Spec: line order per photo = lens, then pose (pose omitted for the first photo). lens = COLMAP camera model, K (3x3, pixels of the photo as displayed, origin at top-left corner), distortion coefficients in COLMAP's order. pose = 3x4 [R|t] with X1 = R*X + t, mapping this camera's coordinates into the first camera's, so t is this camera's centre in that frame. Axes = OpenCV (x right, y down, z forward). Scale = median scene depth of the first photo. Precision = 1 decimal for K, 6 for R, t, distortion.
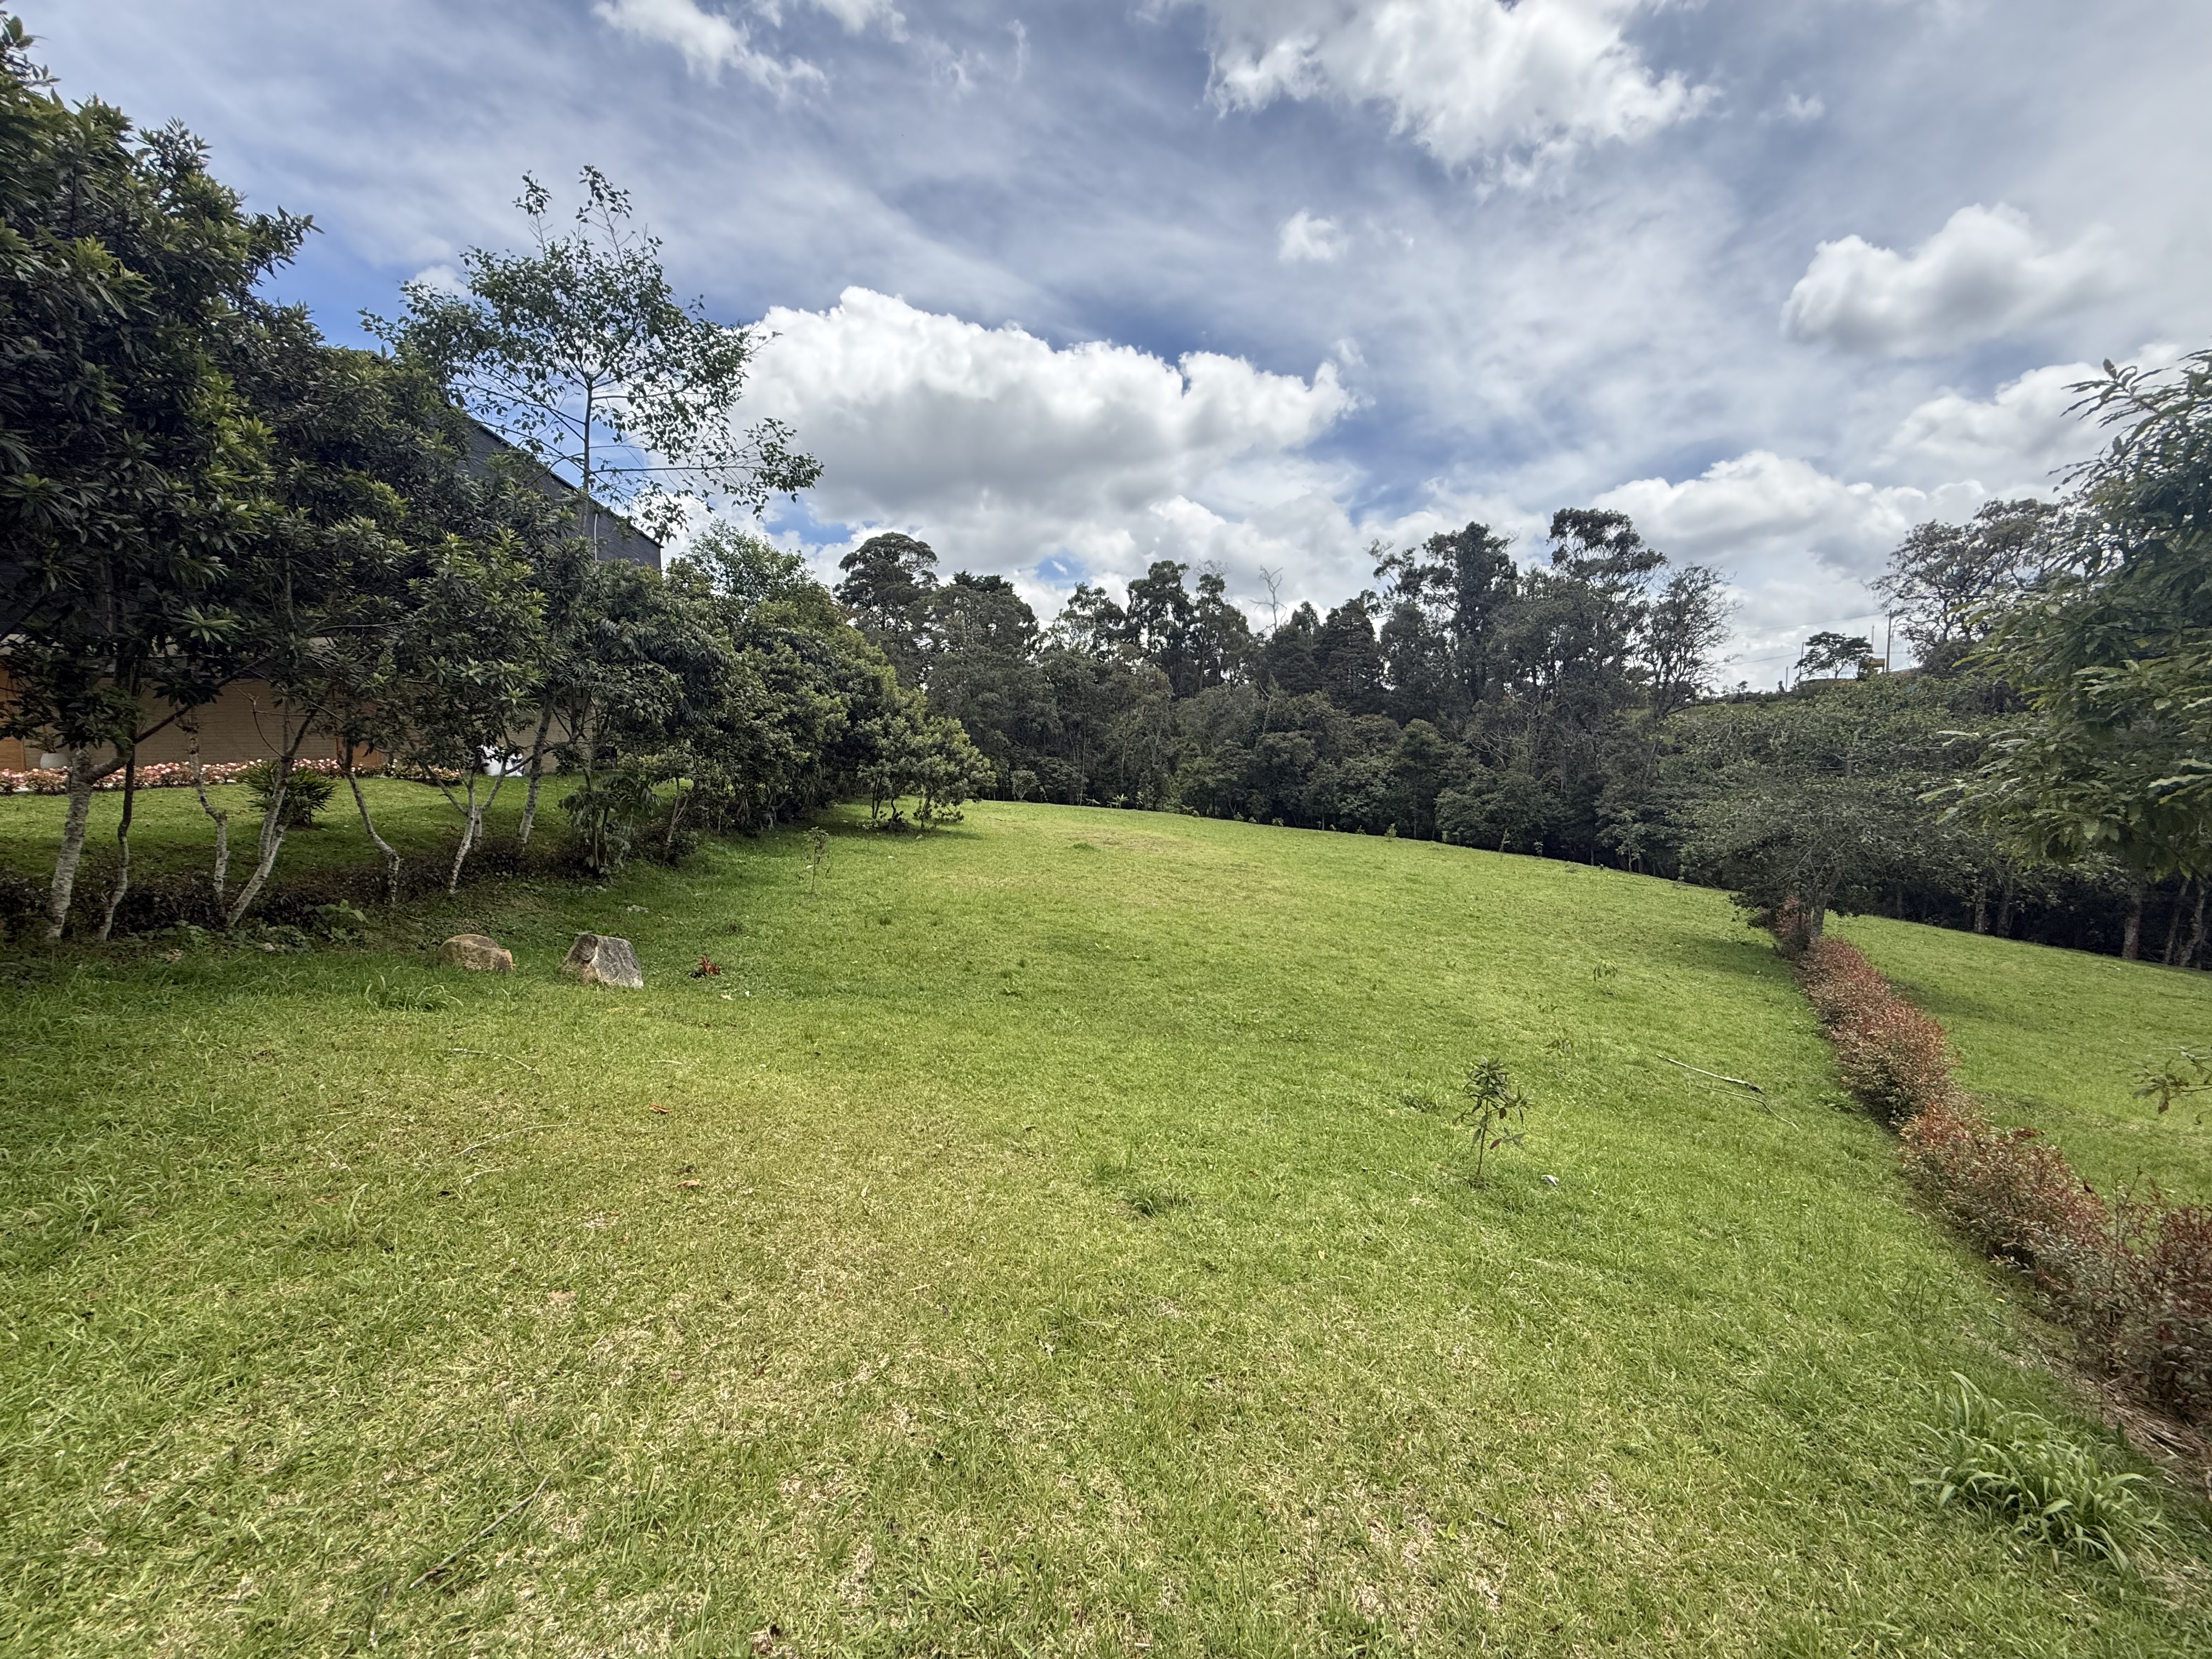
lens RADIAL K [[869.4, 0, 1106.0], [0, 869.4, 829.5], [0, 0, 1]] dist [0.024995, -0.000077]
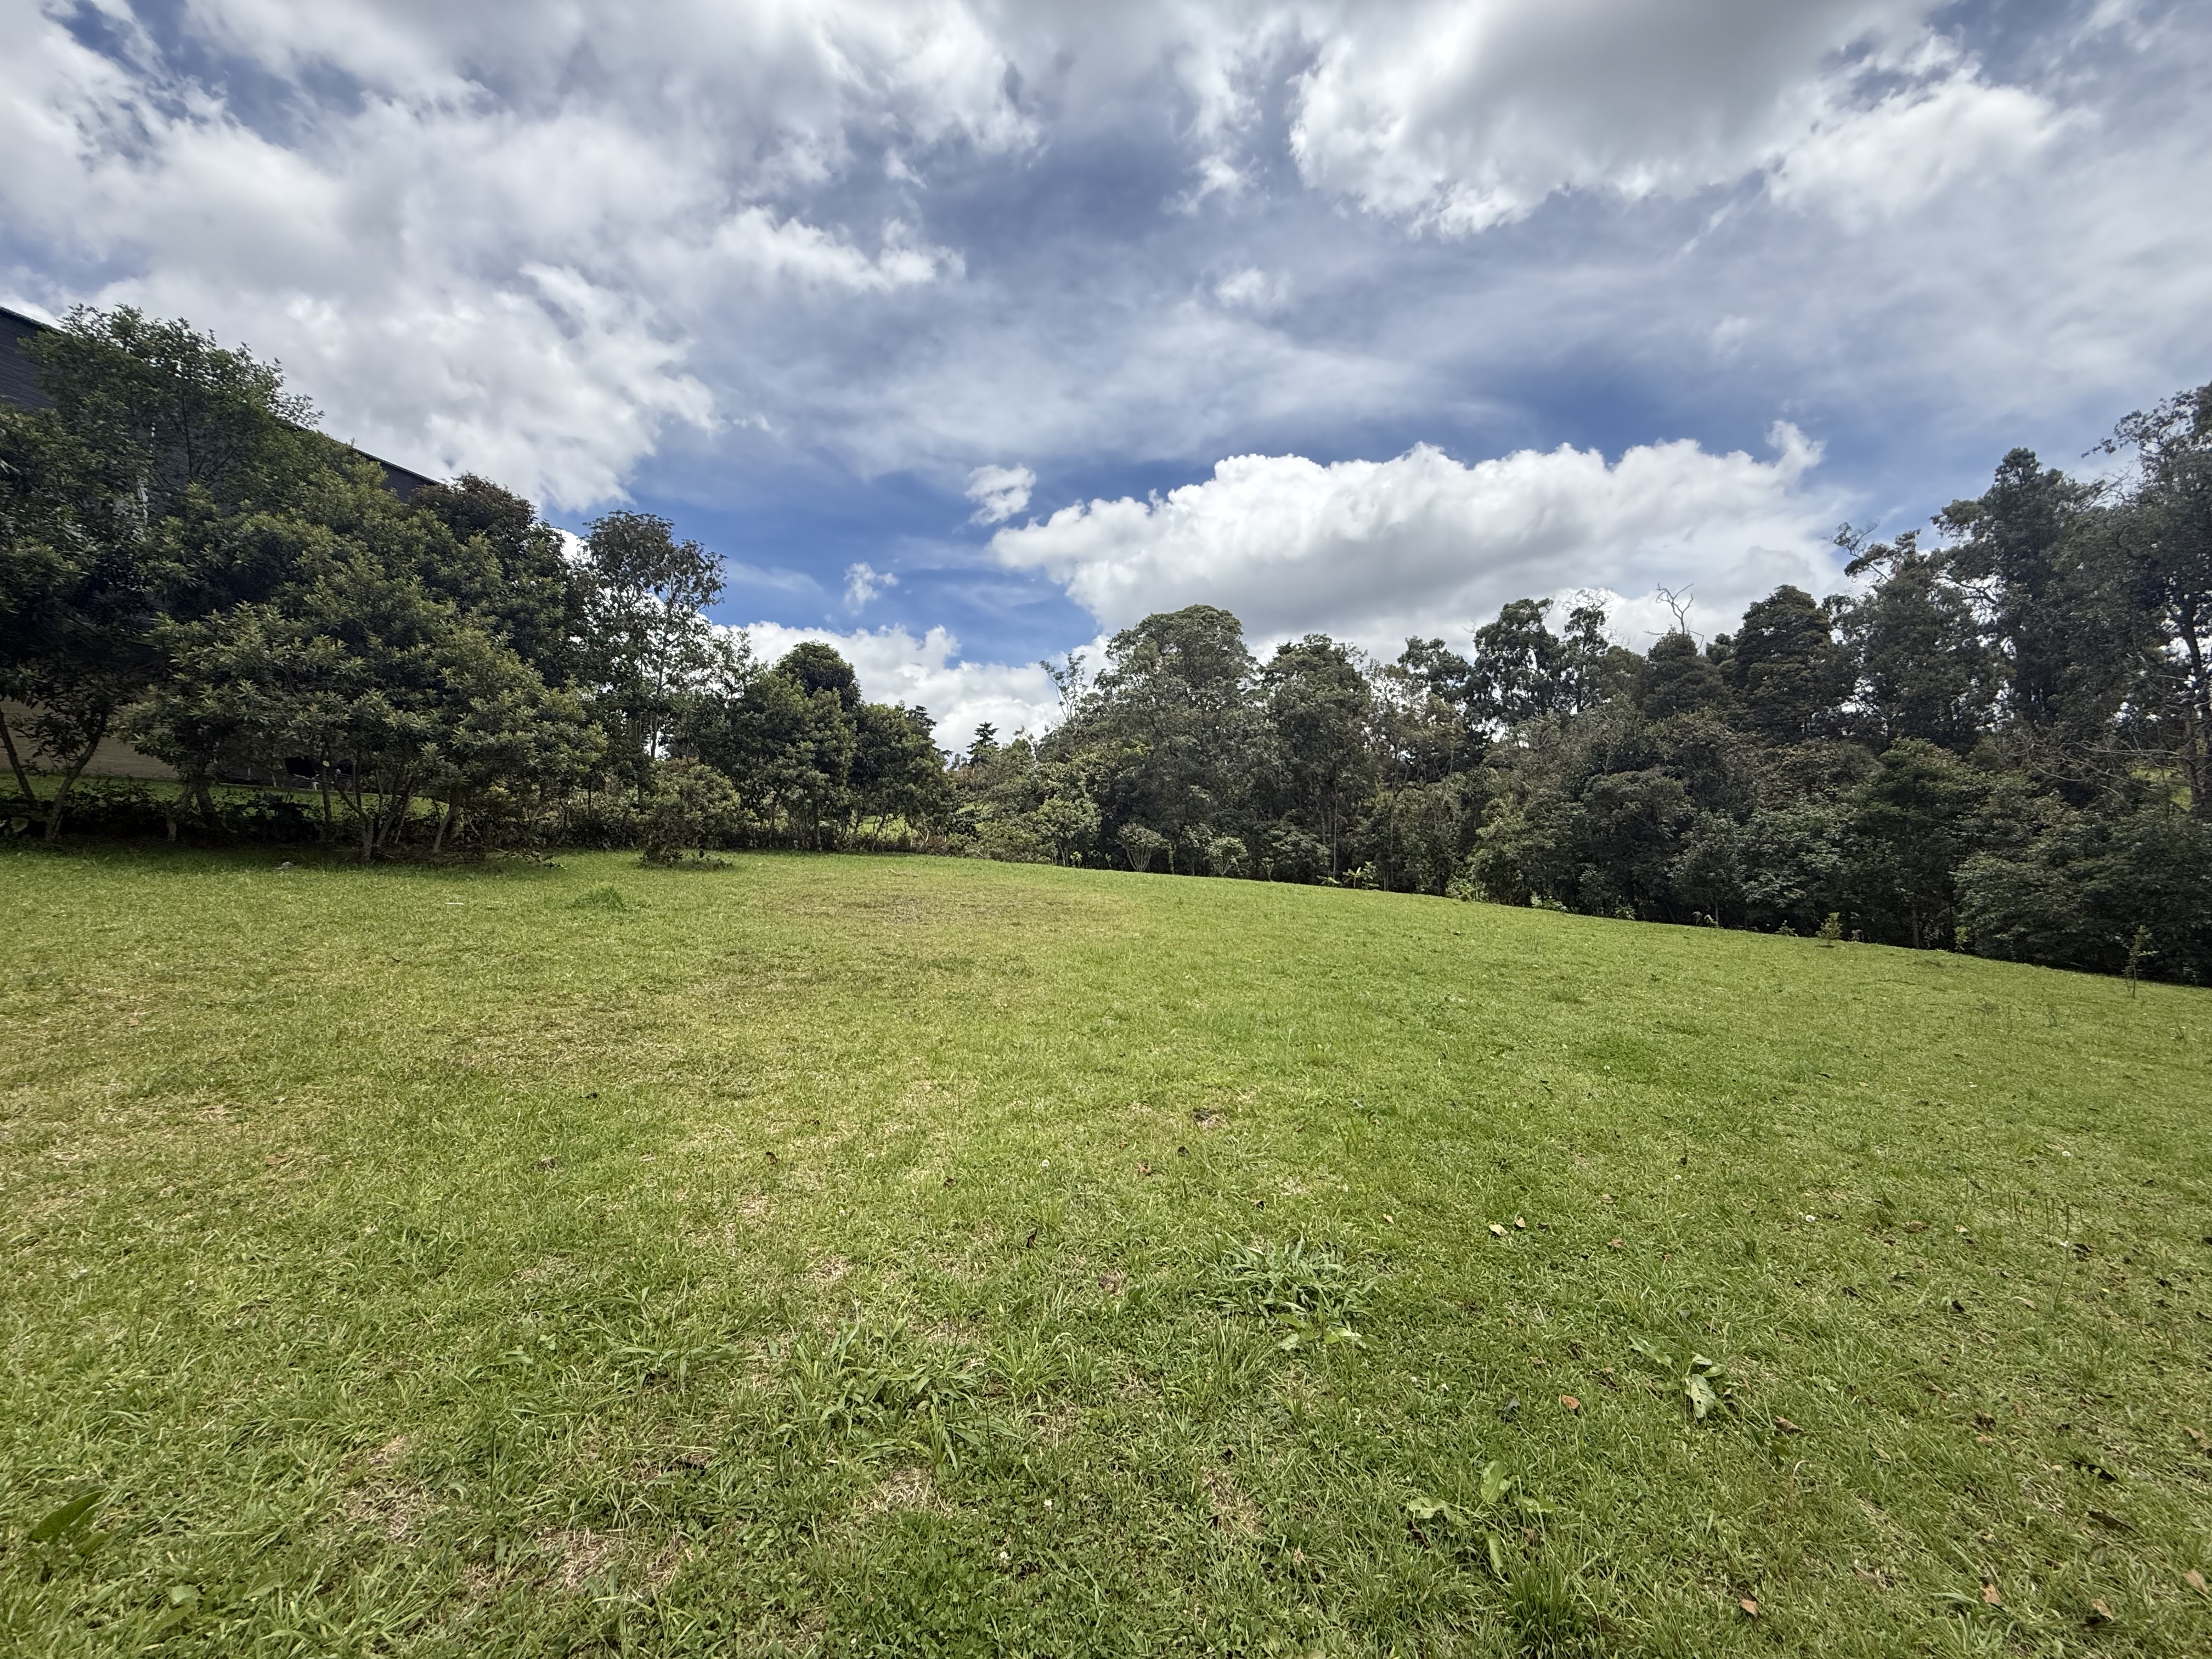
lens RADIAL K [[885.8, 0, 1098.4], [0, 885.8, 821.1], [0, 0, 1]] dist [0.000456, -0.000109]
pose [[0.905658, -0.025517, -0.423240, 0.128125], [-0.027447, 0.992566, -0.118575, 0.011389], [0.423119, 0.119005, 0.898225, 0.275983]]
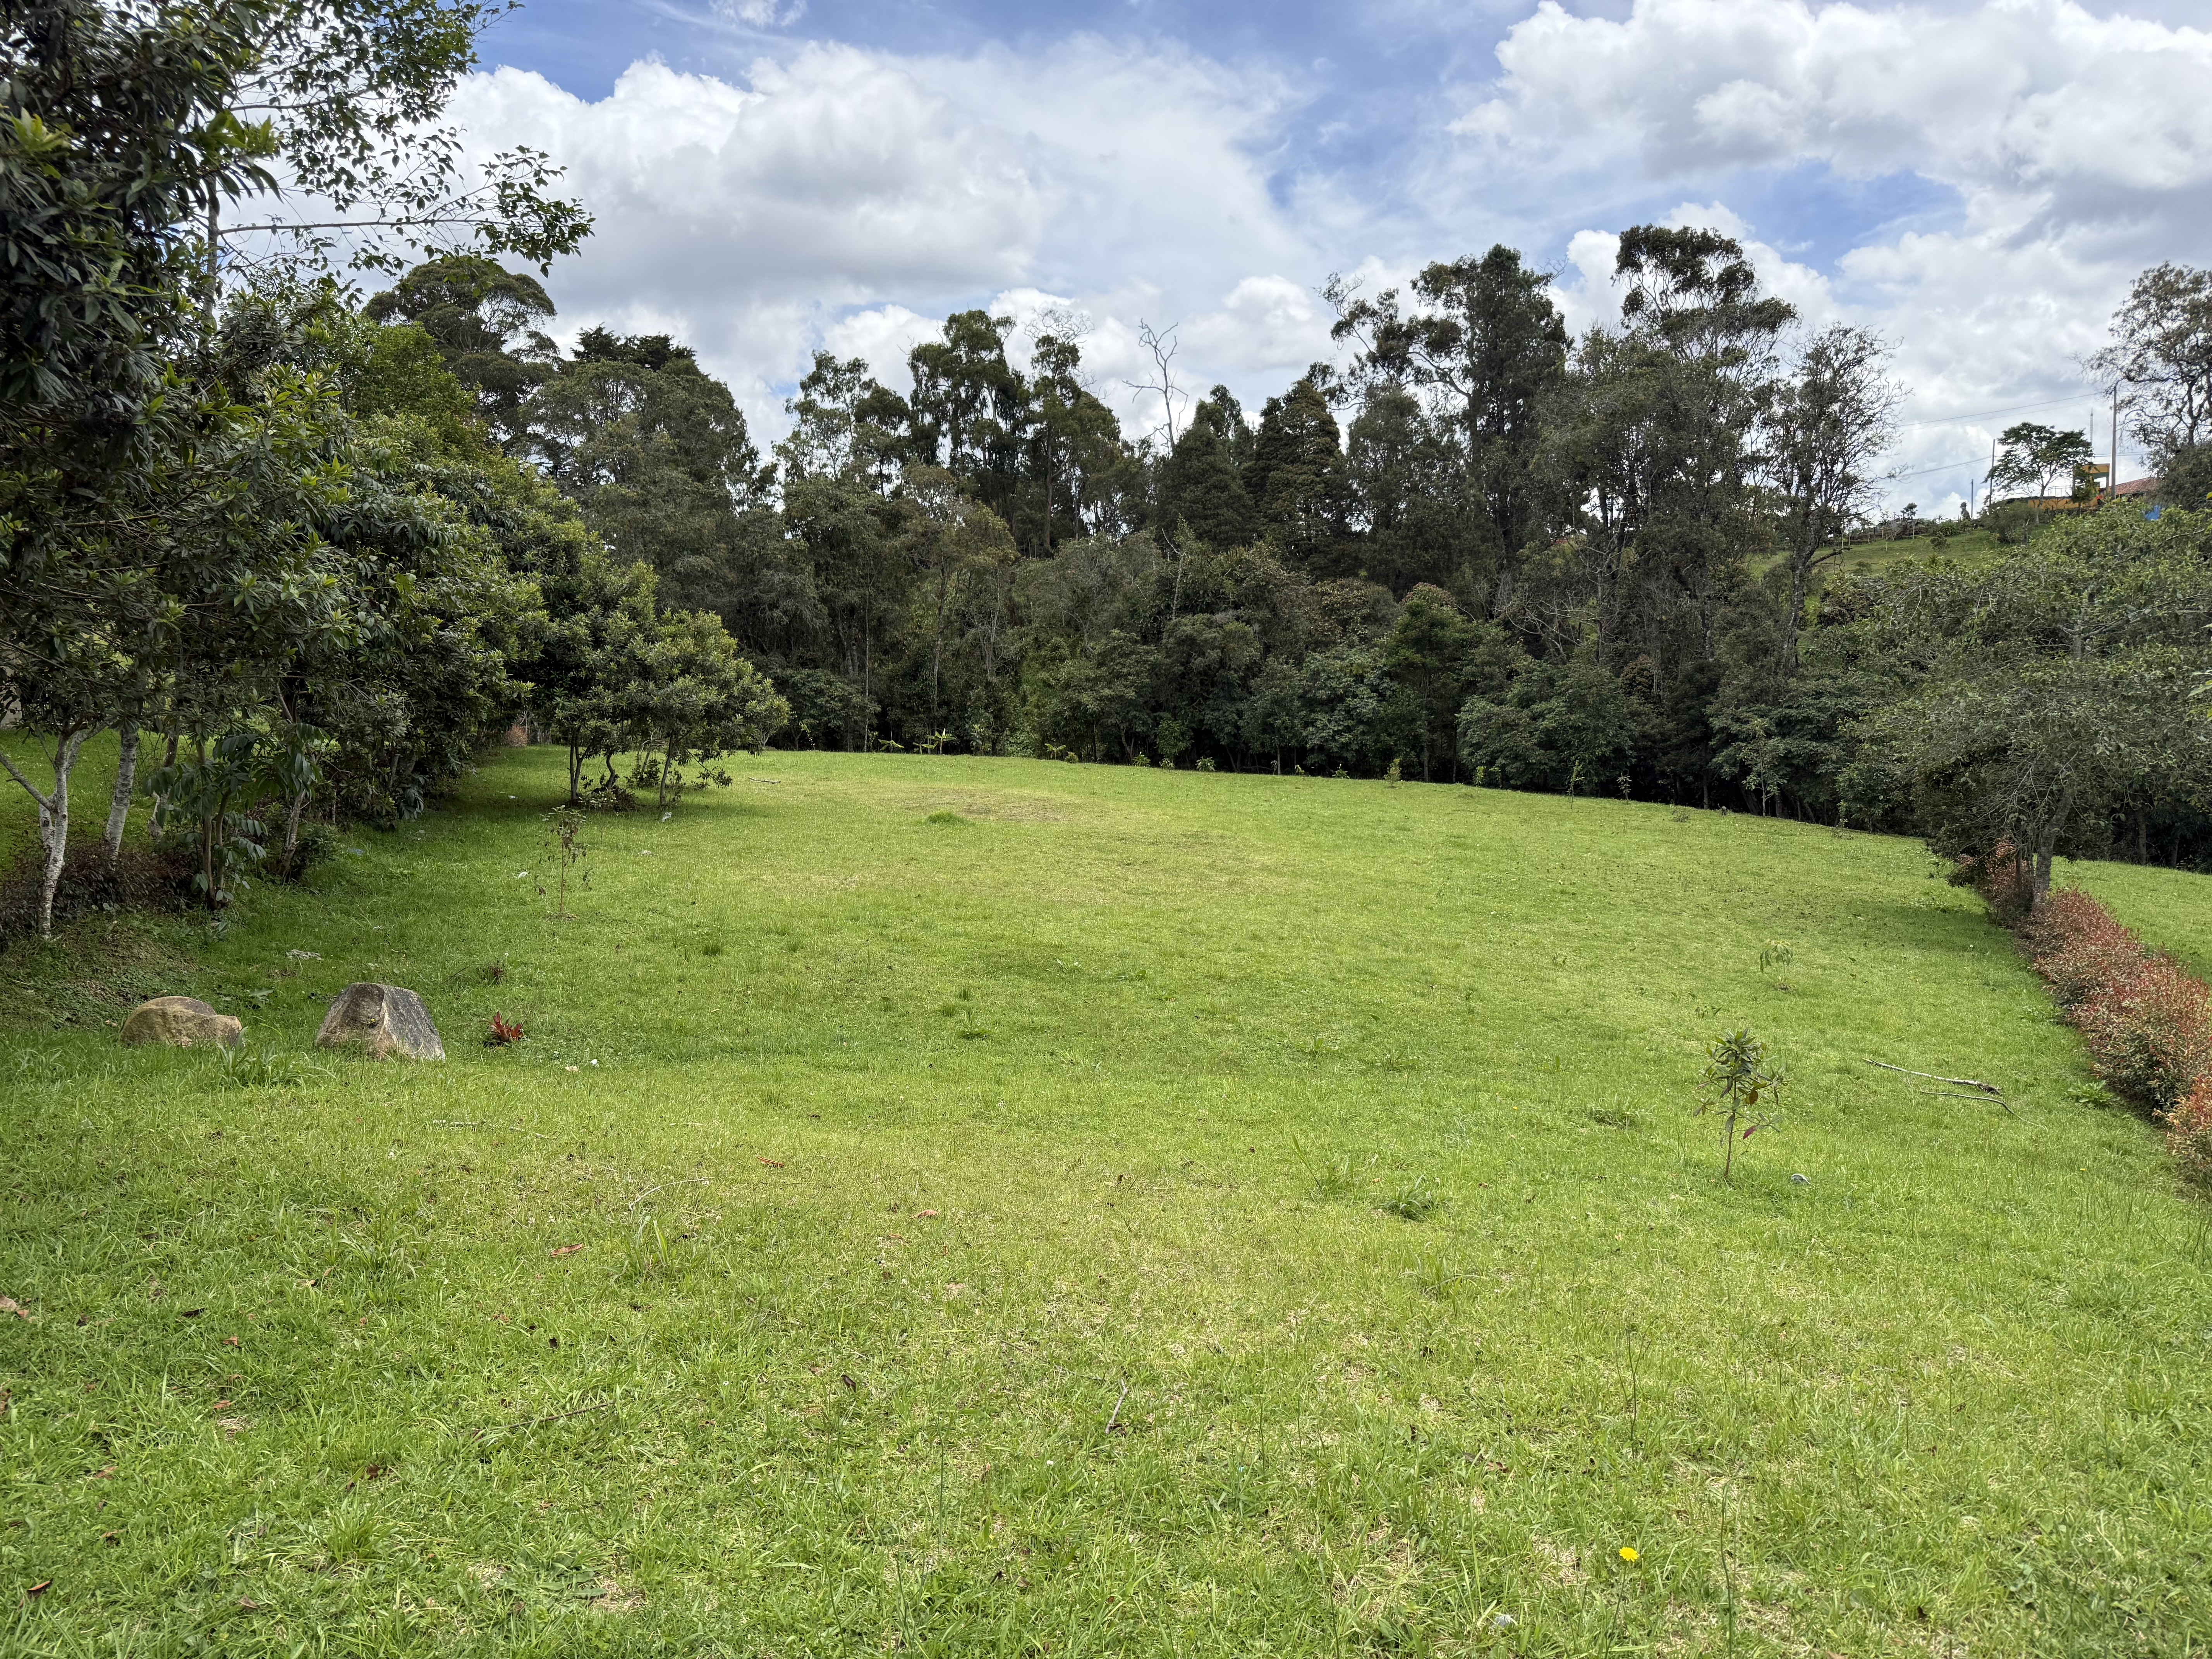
lens RADIAL K [[1520.1, 0, 1109.4], [0, 1520.1, 839.2], [0, 0, 1]] dist [0.125123, -0.132495]
pose [[0.987495, -0.053619, 0.148249, -0.025947], [0.048477, 0.998098, 0.038081, -0.000360], [-0.150009, -0.030418, 0.988217, -0.025854]]
